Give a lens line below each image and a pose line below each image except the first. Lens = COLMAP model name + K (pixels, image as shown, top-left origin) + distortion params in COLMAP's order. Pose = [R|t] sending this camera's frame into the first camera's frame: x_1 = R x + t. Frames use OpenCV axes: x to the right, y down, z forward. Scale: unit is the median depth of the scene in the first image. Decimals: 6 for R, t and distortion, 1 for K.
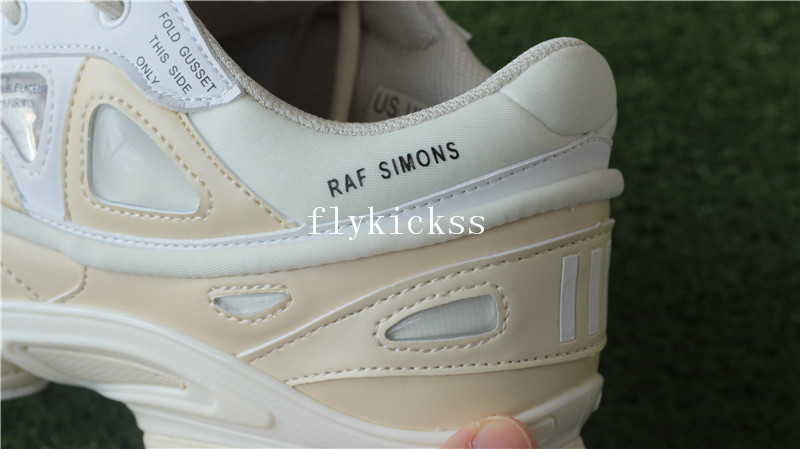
lens RADIAL K [[1945.4, 0, 400.0], [0, 1945.4, 224.5], [0, 0, 1]] dist [-0.096317, -0.107581]
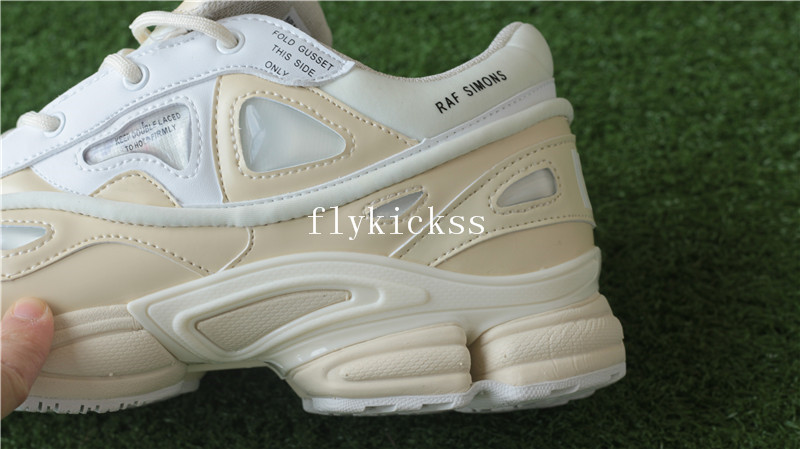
lens RADIAL K [[1945.4, 0, 400.0], [0, 1945.4, 224.5], [0, 0, 1]] dist [-0.096317, -0.107581]
pose [[0.854132, -0.138401, 0.501303, -0.767282], [0.323632, 0.896004, -0.304040, 0.470512], [-0.407090, 0.421927, 0.810096, -0.106290]]
